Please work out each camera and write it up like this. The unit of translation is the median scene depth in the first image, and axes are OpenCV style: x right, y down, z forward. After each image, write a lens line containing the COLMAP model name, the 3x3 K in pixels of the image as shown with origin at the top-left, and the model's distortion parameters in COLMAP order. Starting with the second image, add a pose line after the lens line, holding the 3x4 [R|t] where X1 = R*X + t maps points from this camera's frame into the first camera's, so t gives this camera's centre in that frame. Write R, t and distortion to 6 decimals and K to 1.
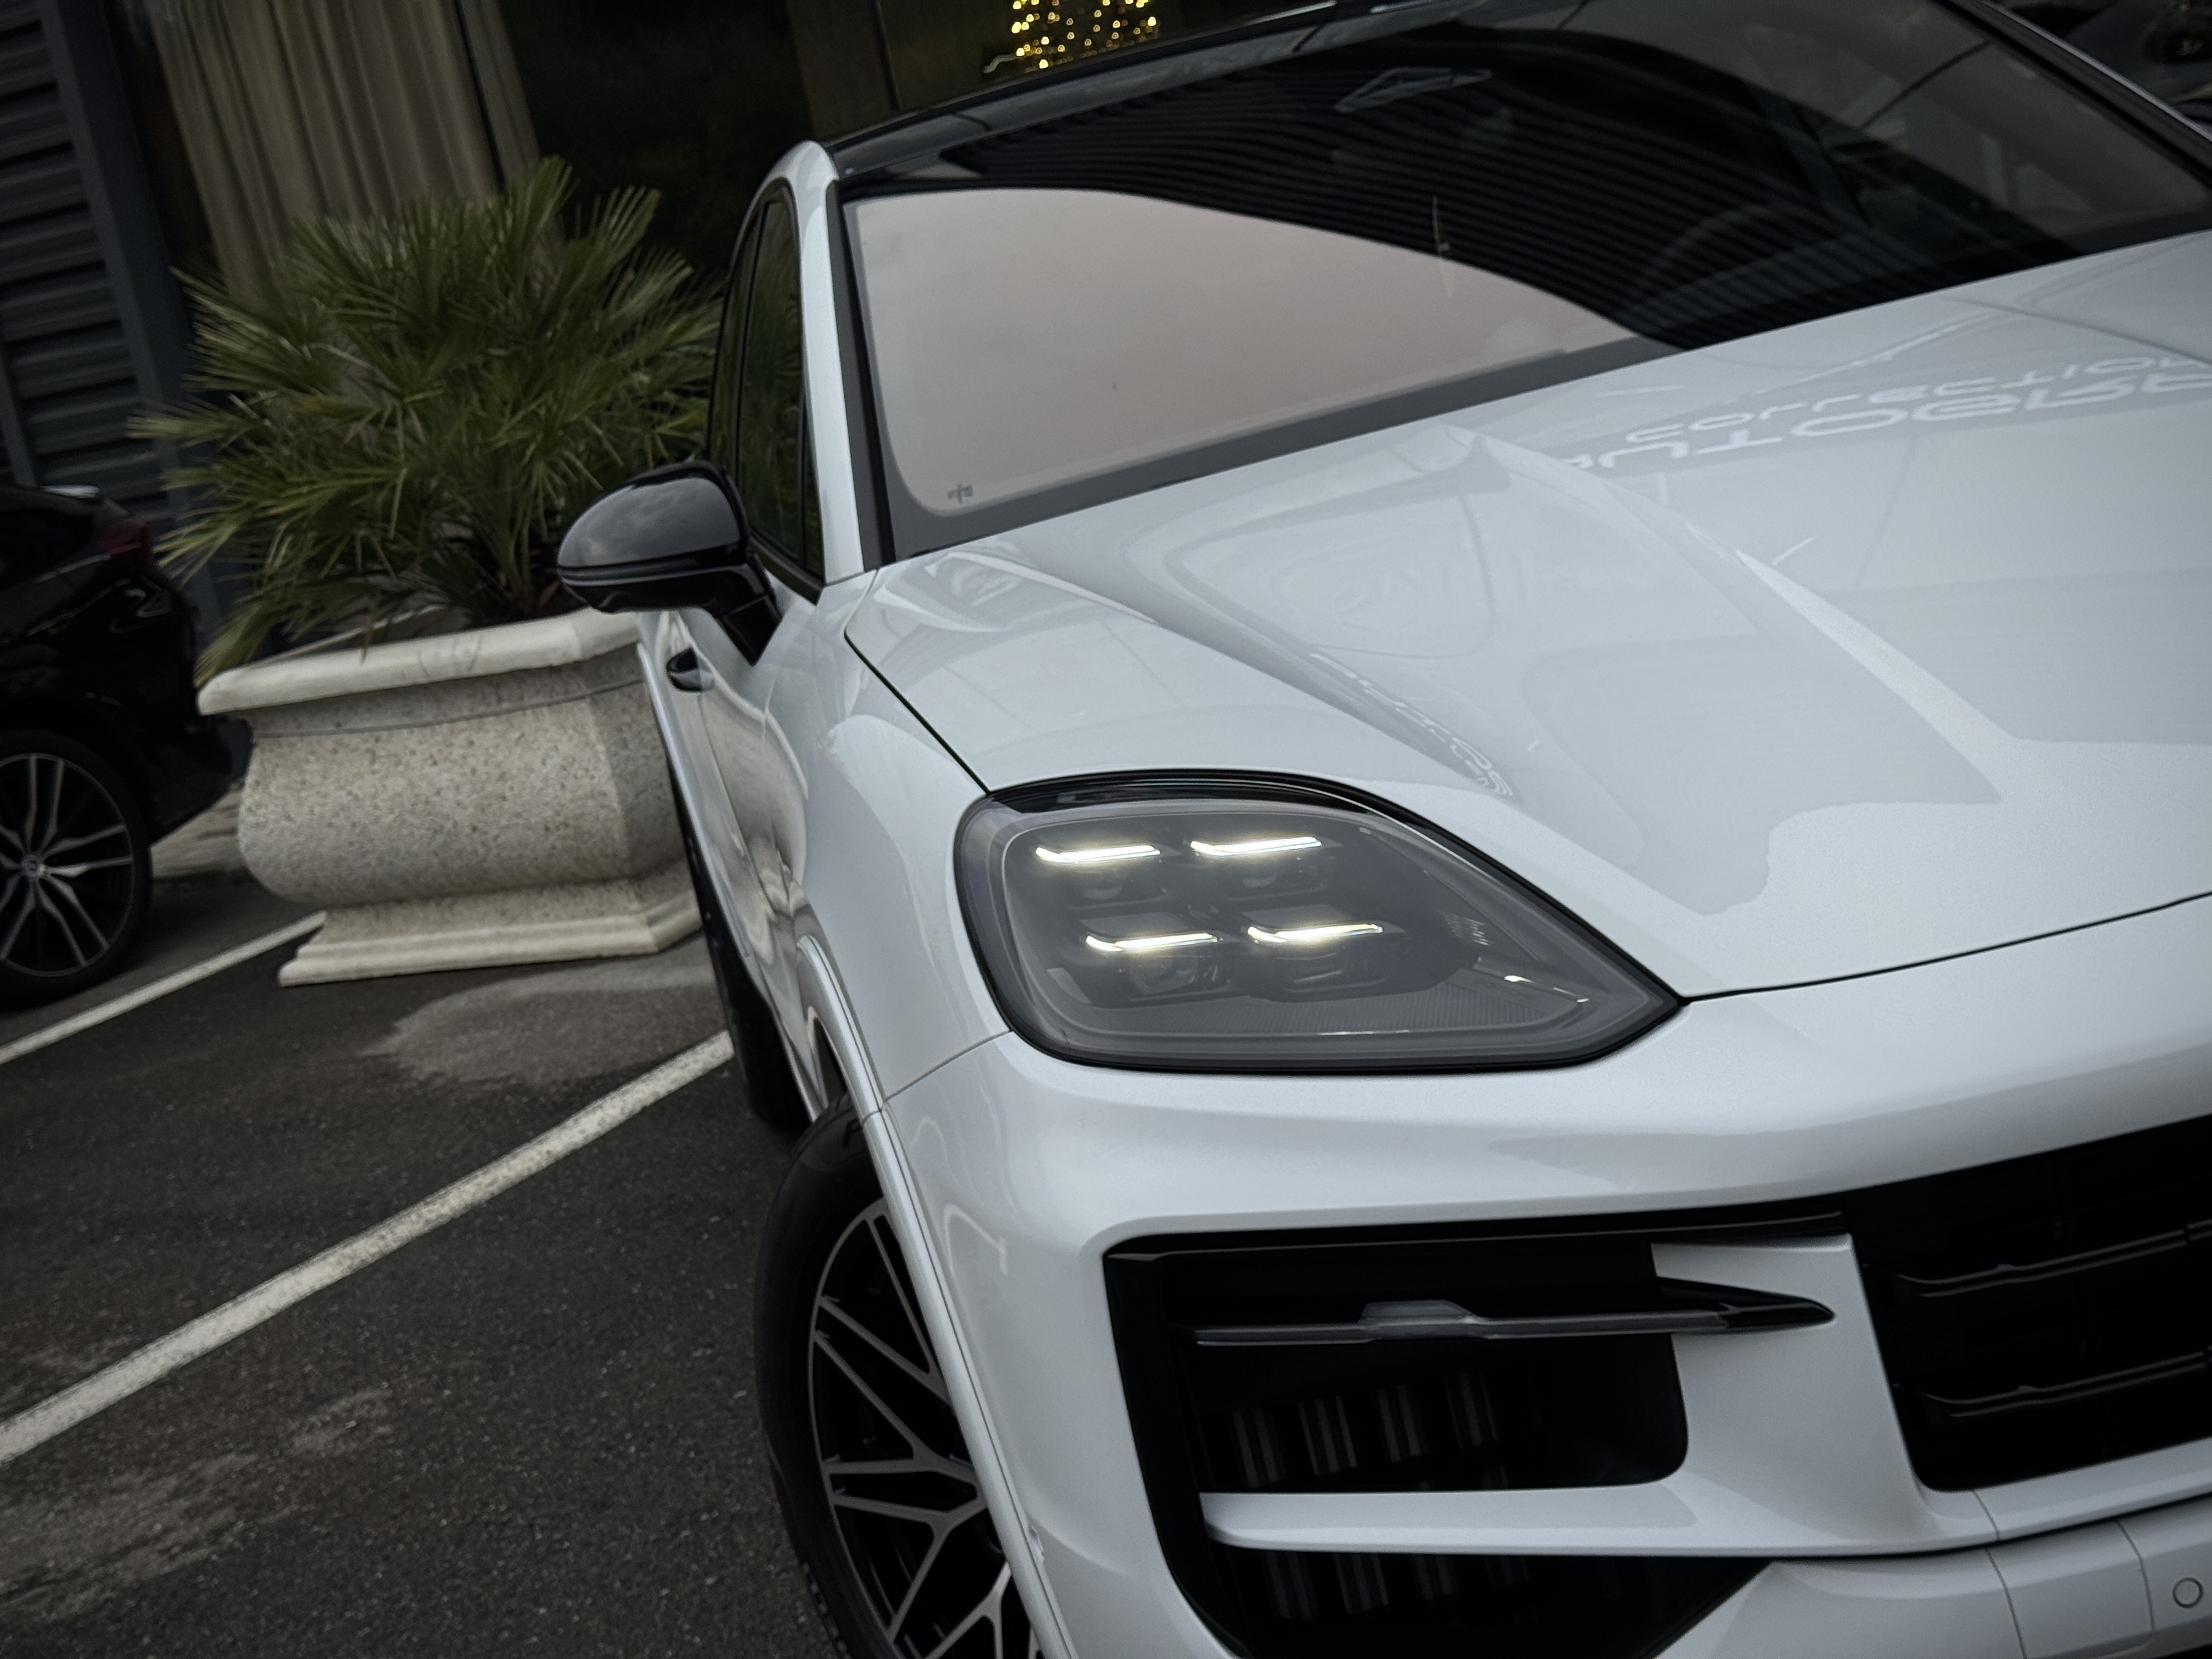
lens RADIAL K [[3095.3, 0, 1106.0], [0, 3095.3, 829.5], [0, 0, 1]] dist [0.122571, -0.009743]
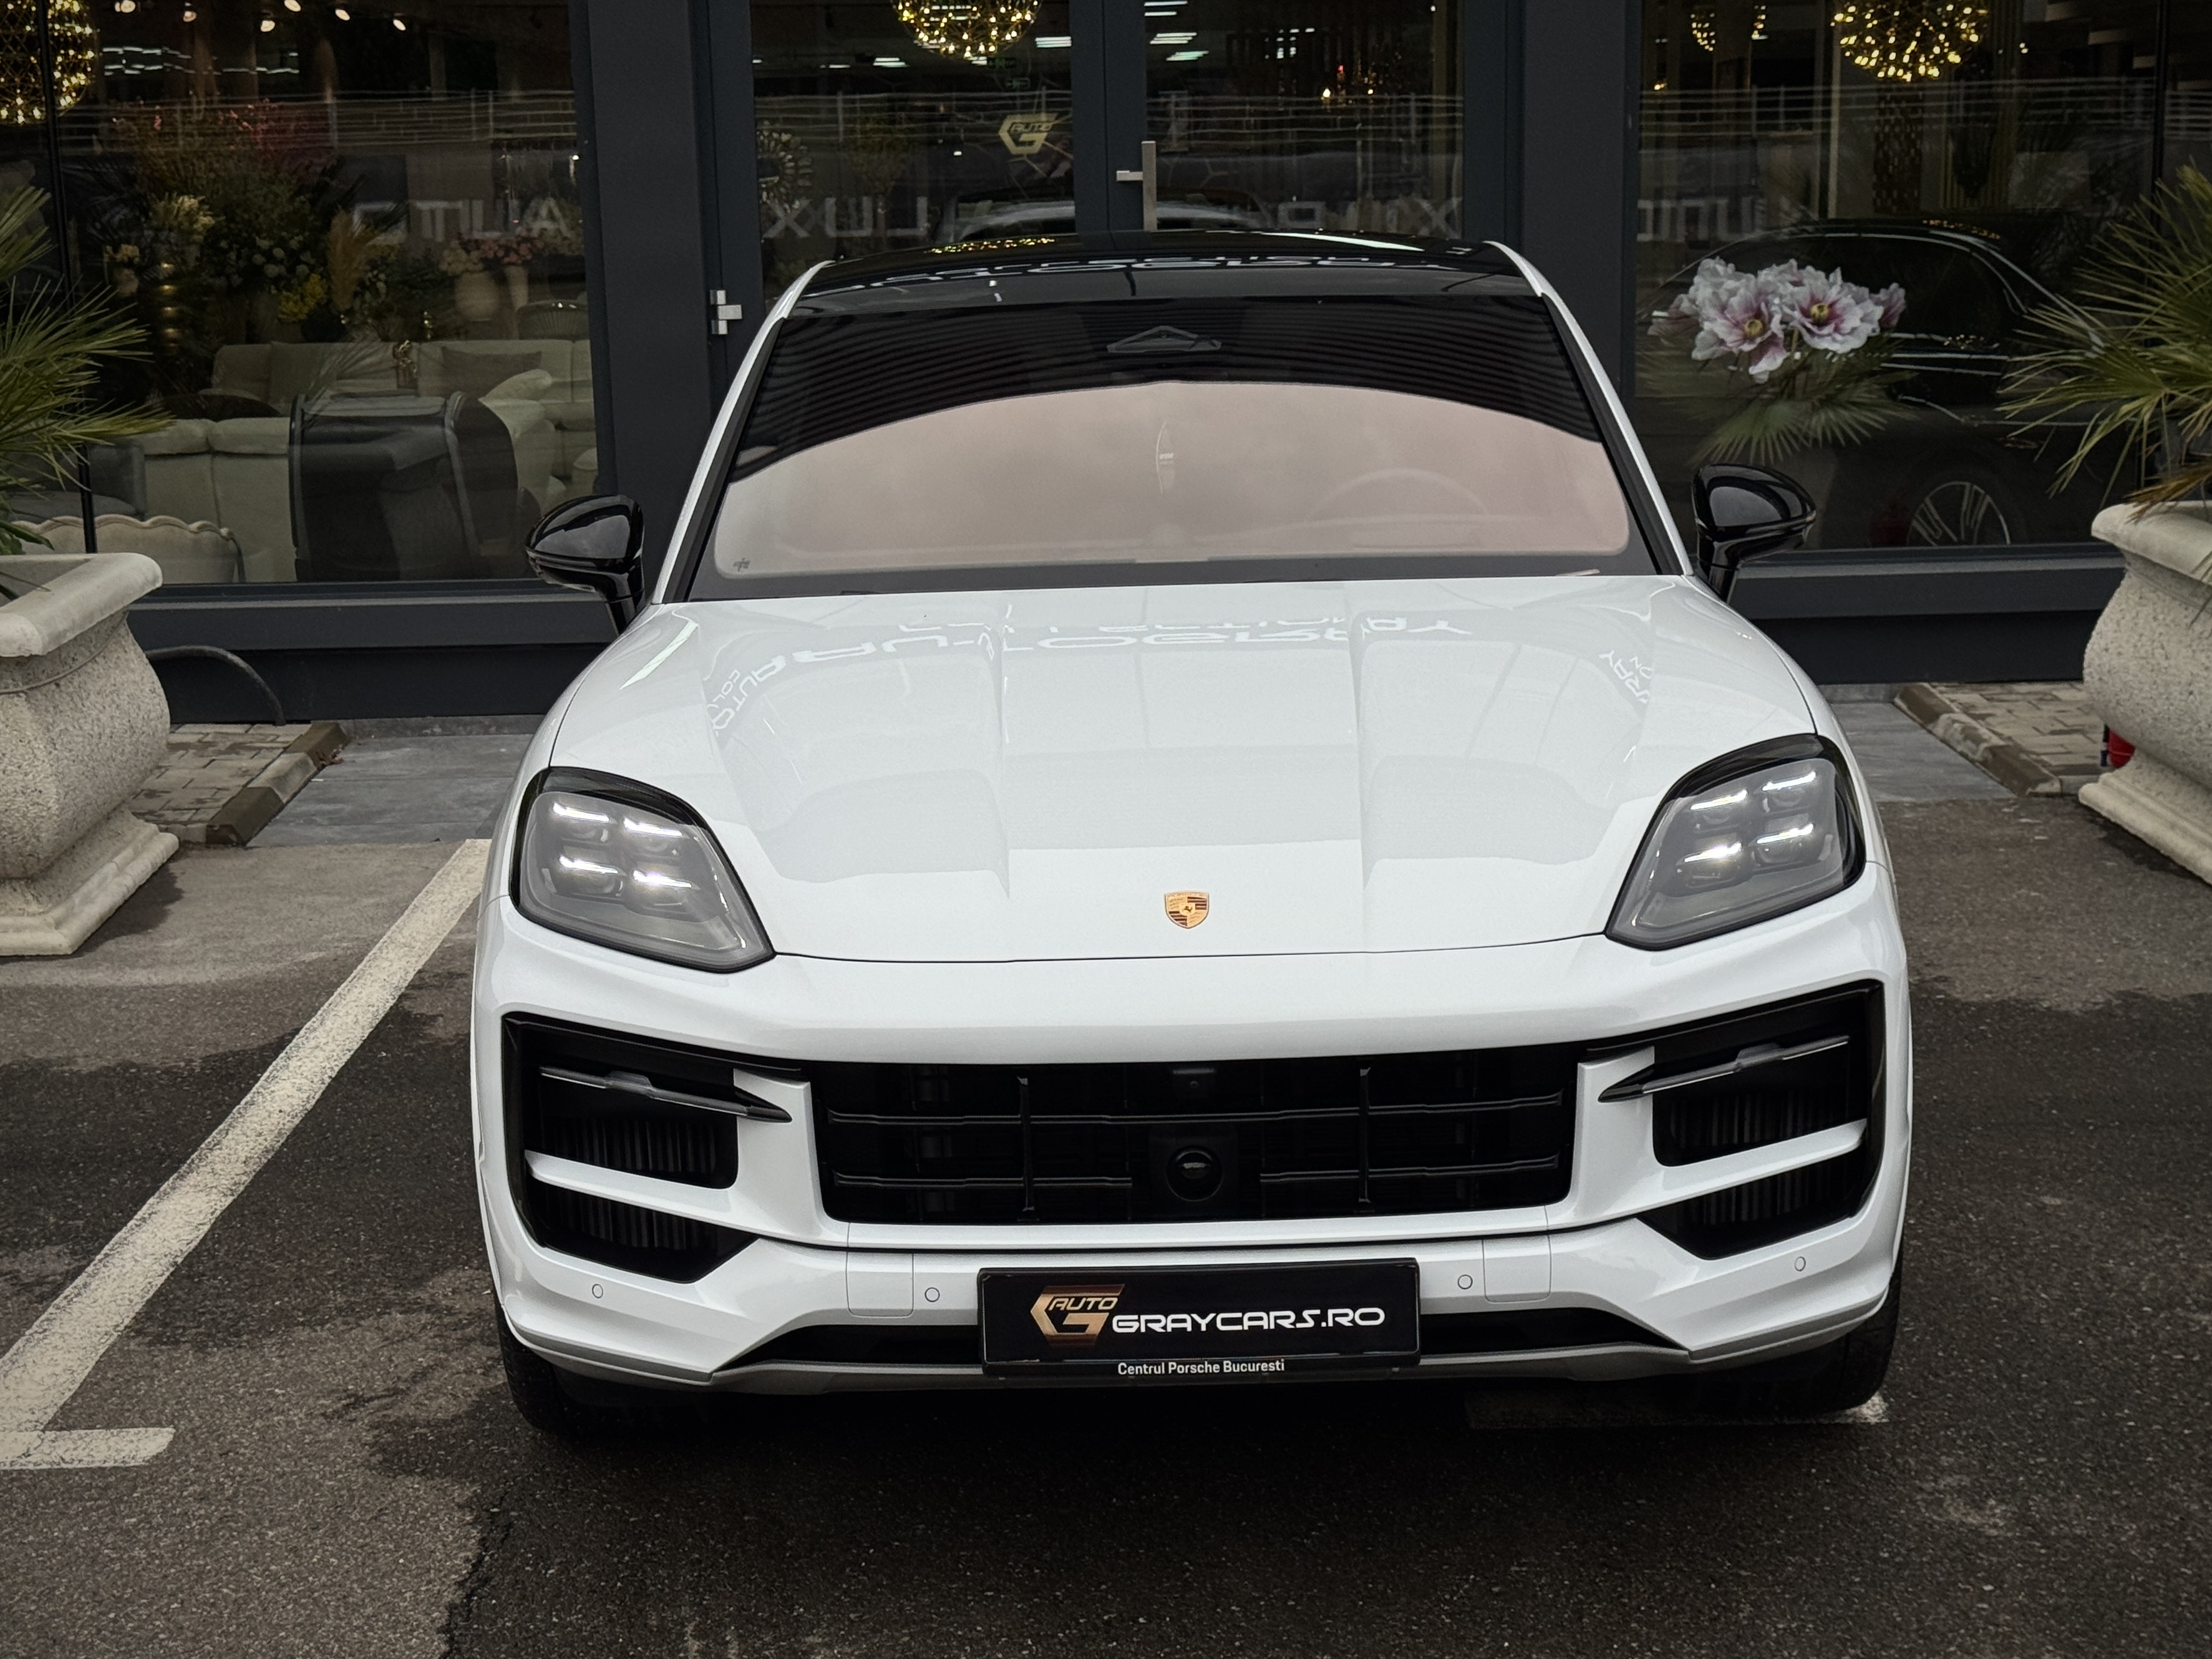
lens RADIAL K [[3500.0, 0, 1099.8], [0, 3500.0, 884.5], [0, 0, 1]] dist [0.173432, -0.288917]
pose [[0.855582, 0.079355, 0.511549, -0.446047], [-0.059648, 0.996711, -0.054854, 0.059840], [-0.514220, 0.016420, 0.857501, -0.146265]]
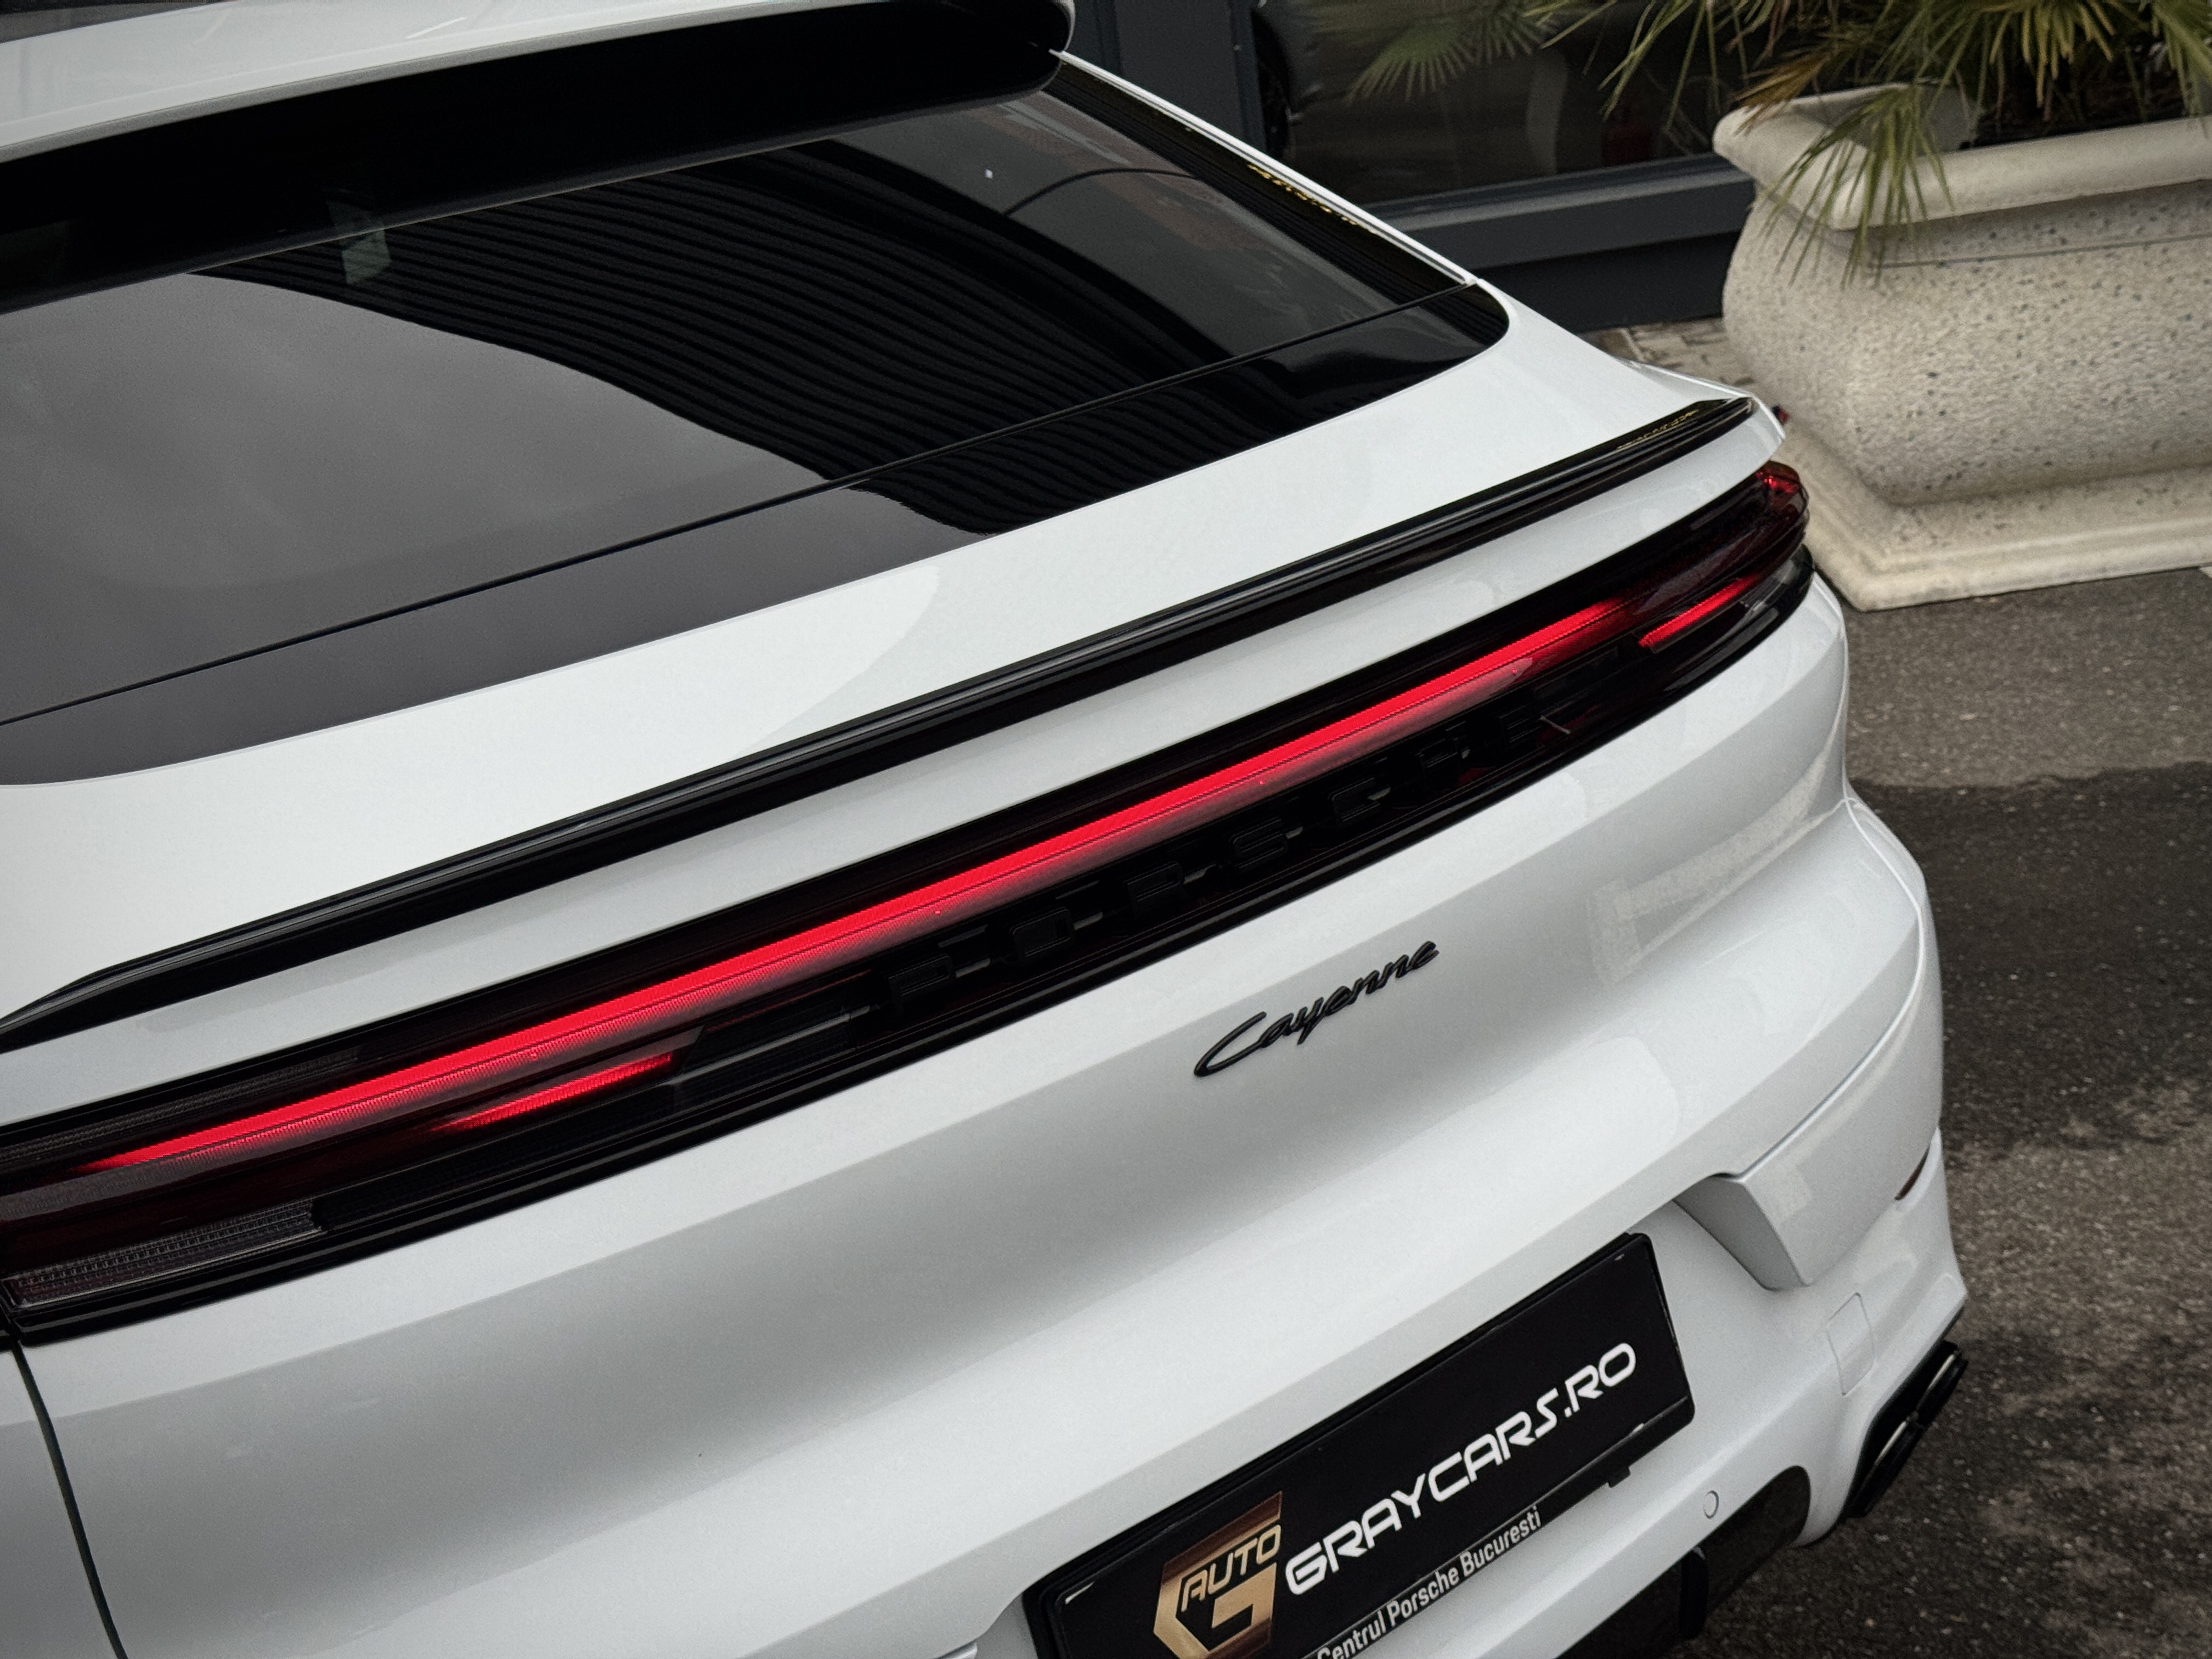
lens RADIAL K [[3078.7, 0, 1107.9], [0, 3078.7, 838.7], [0, 0, 1]] dist [0.187132, -0.419318]
pose [[0.887456, -0.067692, 0.455894, -0.087323], [0.046633, 0.997267, 0.057300, -0.016054], [-0.458527, -0.029591, 0.888188, 0.023958]]
